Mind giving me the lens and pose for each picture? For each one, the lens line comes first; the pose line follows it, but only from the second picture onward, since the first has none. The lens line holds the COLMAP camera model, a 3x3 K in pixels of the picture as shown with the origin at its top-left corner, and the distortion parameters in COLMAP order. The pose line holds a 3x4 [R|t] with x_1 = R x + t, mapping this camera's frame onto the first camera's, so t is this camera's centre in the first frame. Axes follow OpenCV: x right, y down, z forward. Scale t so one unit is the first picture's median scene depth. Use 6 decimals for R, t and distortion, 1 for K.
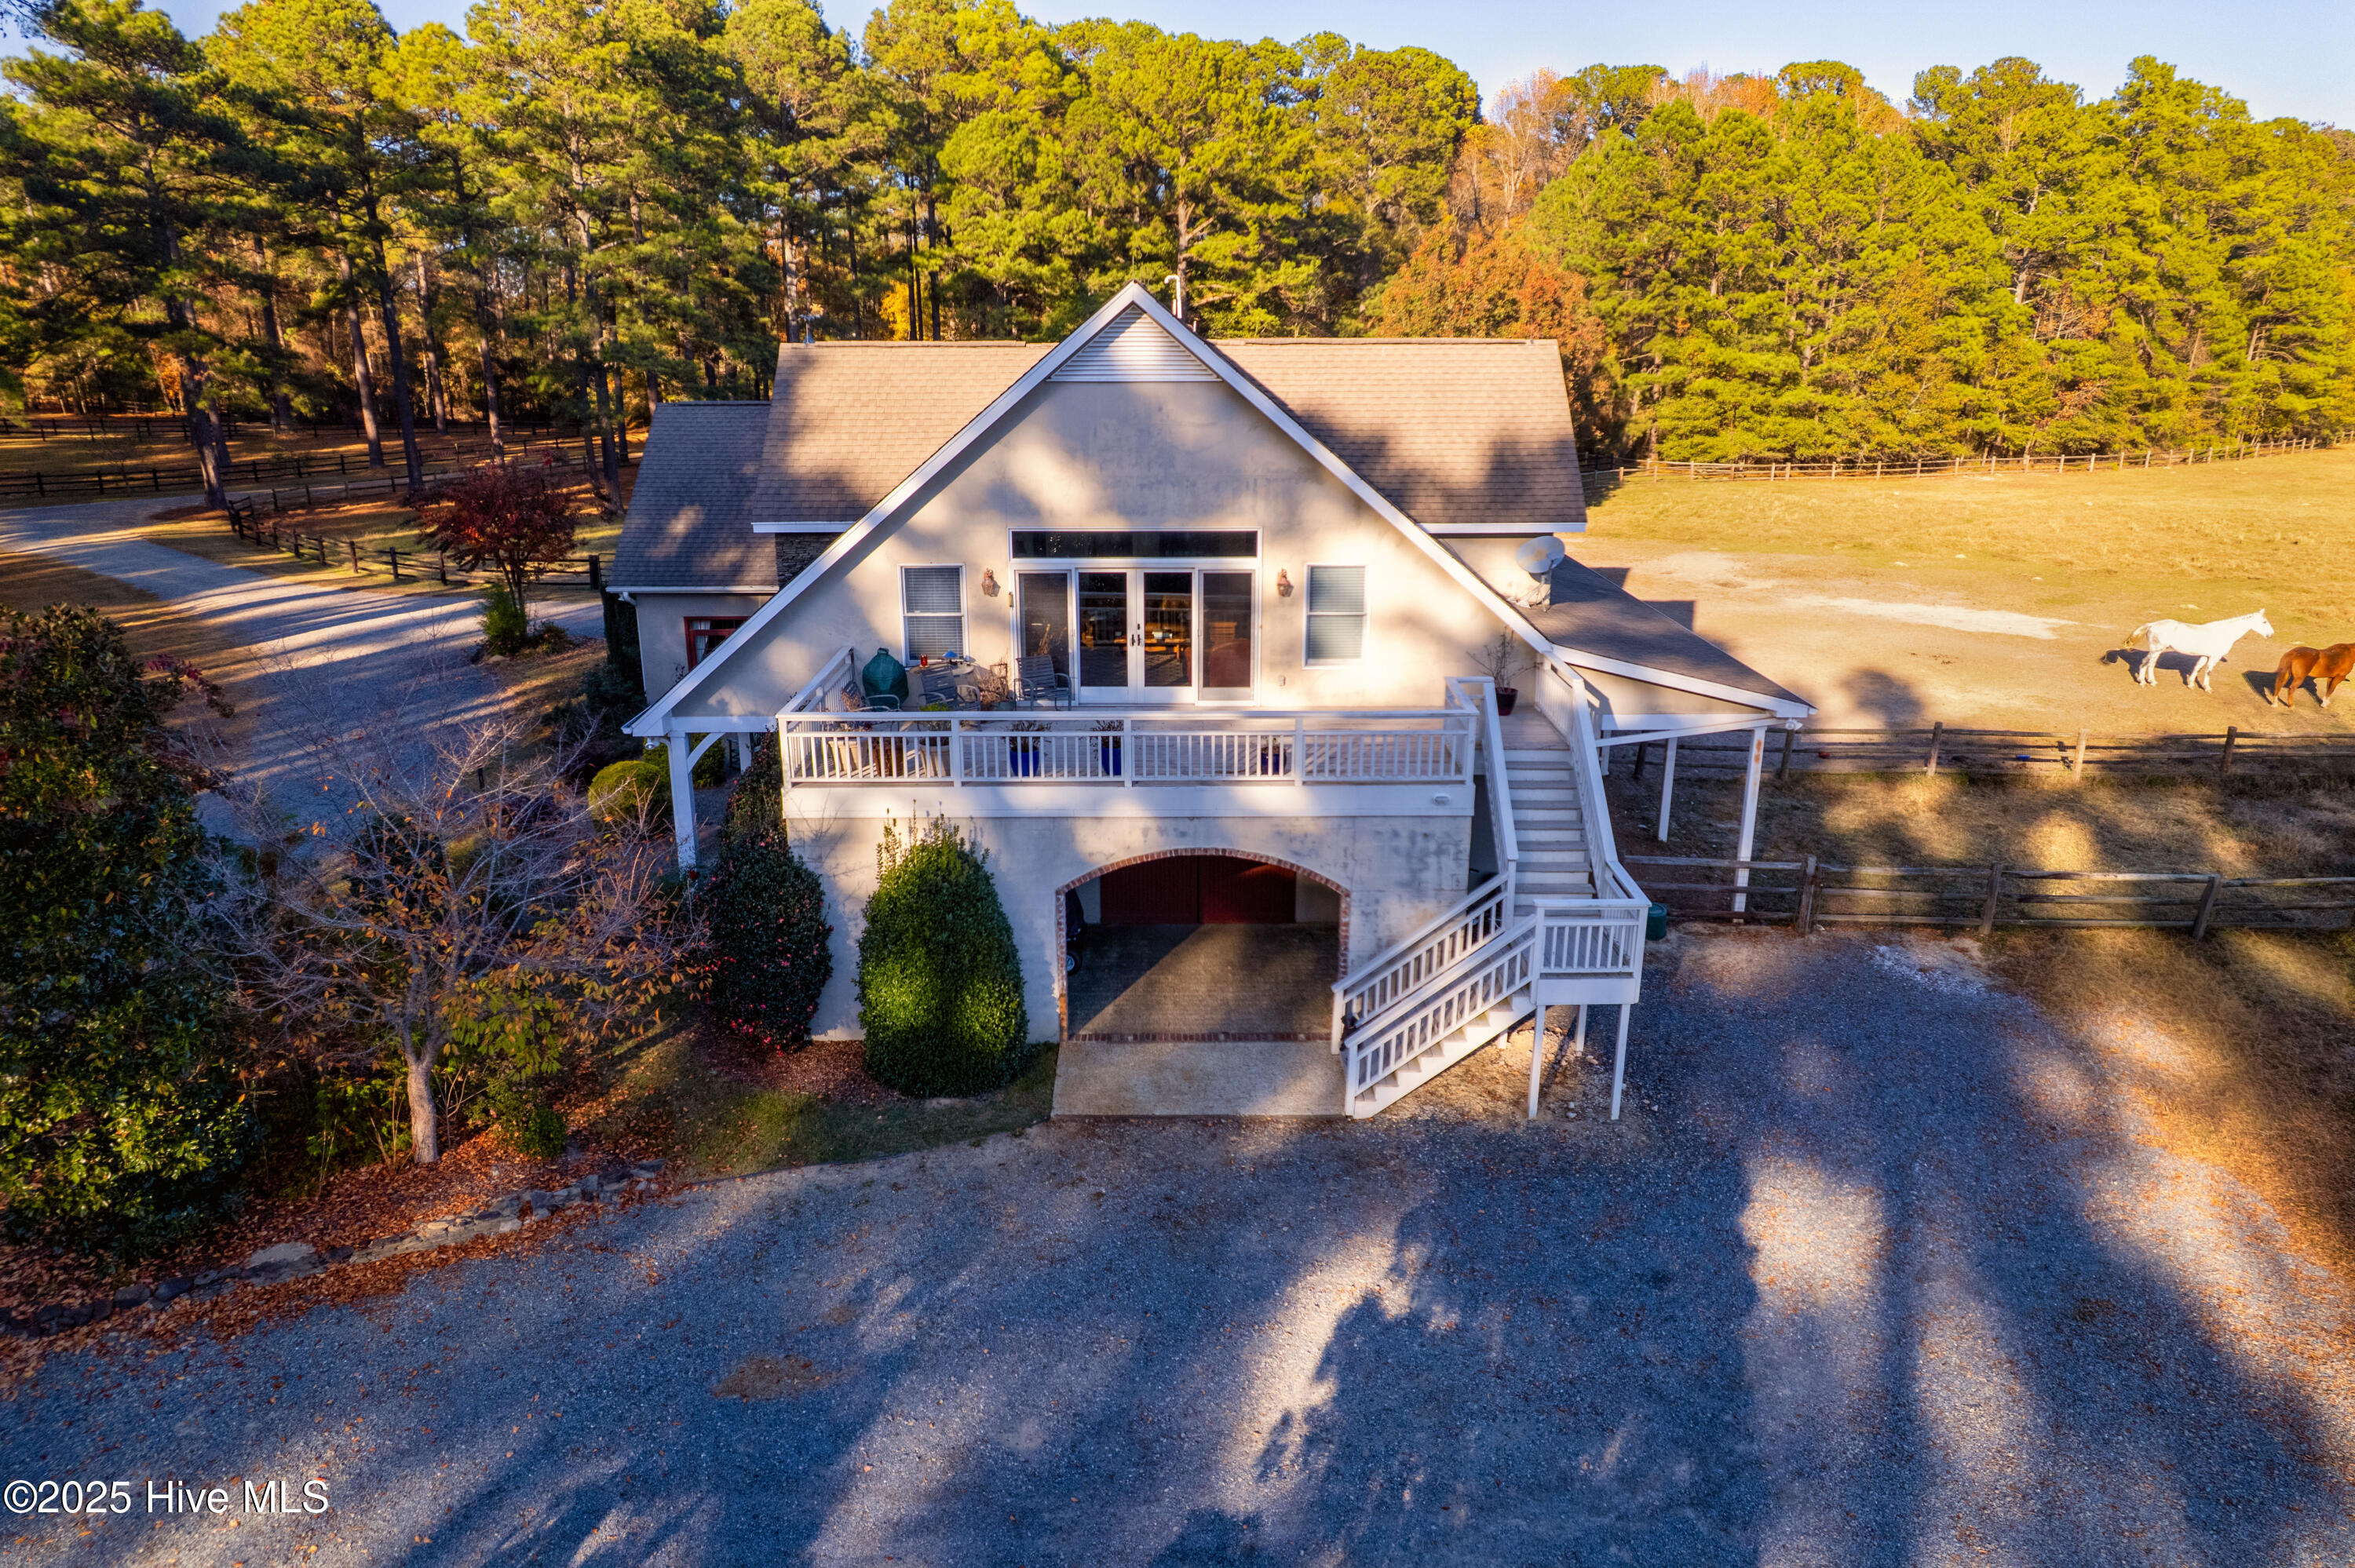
lens RADIAL K [[1517.7, 0, 1172.9], [0, 1517.7, 780.7], [0, 0, 1]] dist [-0.087581, 0.078488]
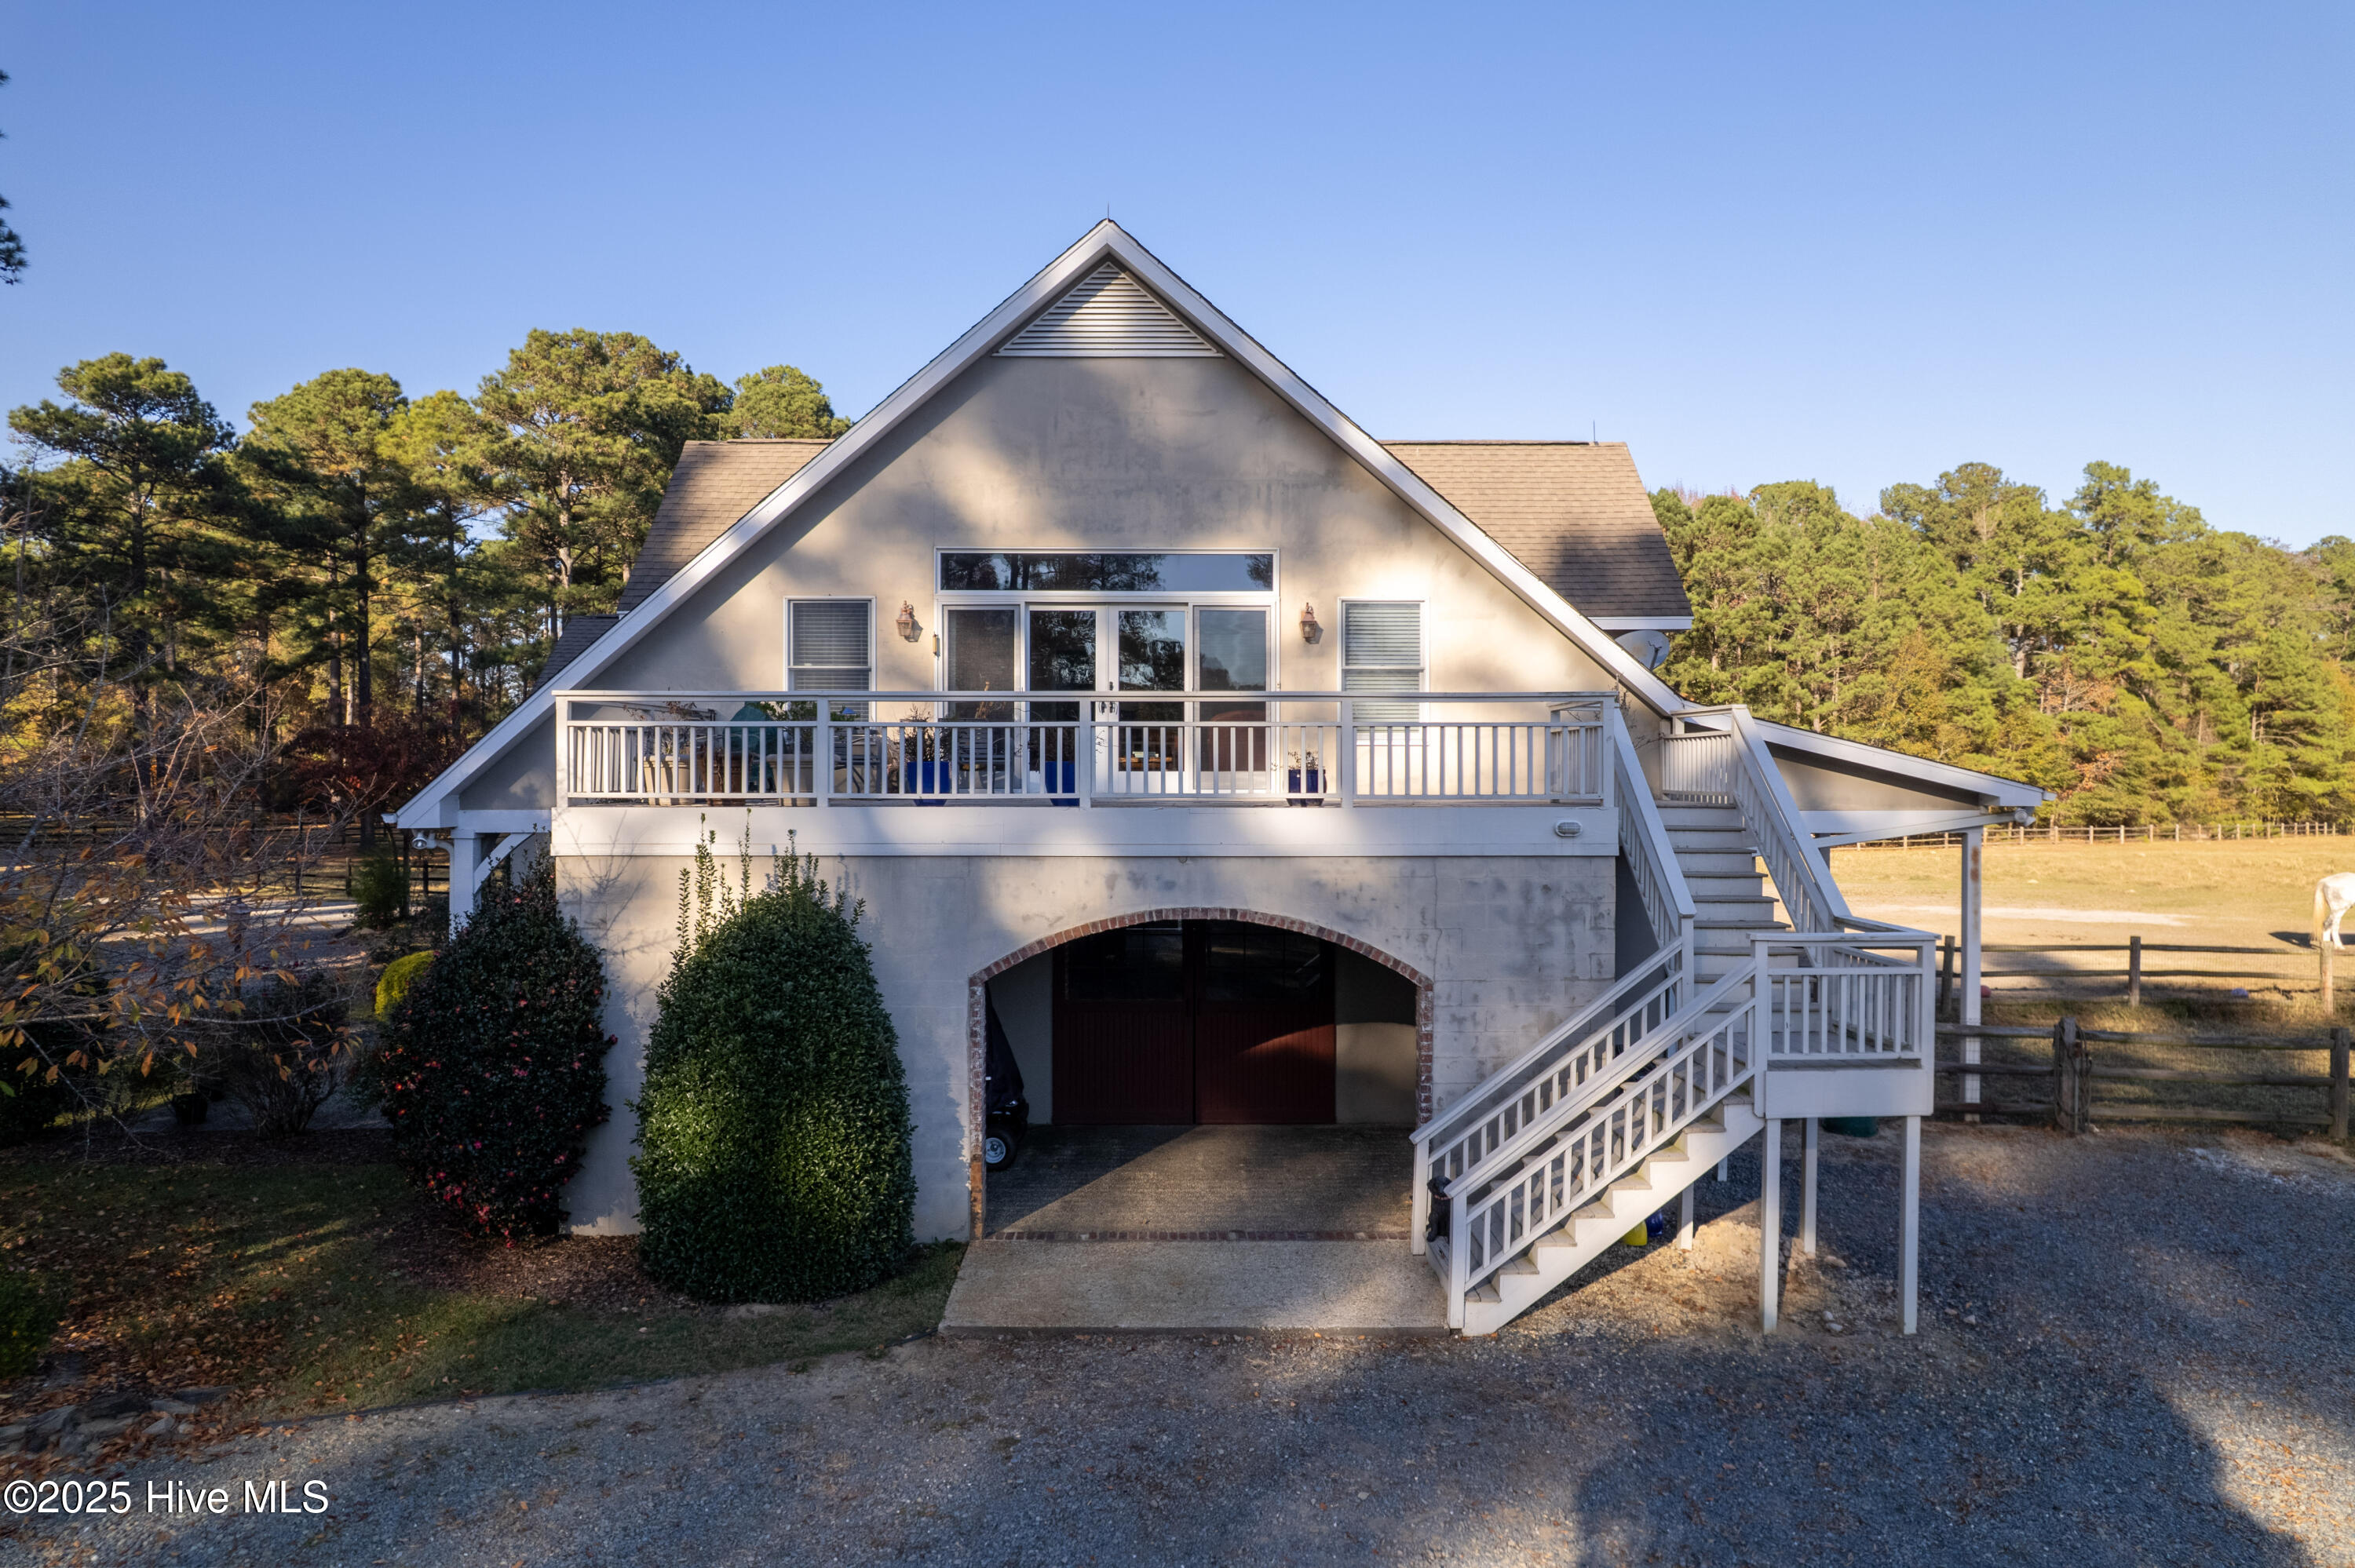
lens RADIAL K [[1517.7, 0, 1172.9], [0, 1517.7, 780.7], [0, 0, 1]] dist [-0.087581, 0.078488]
pose [[0.999996, 0.002006, 0.002024, 0.001693], [-0.001330, 0.956631, -0.291298, 0.044837], [-0.002520, 0.291294, 0.956630, 0.093131]]
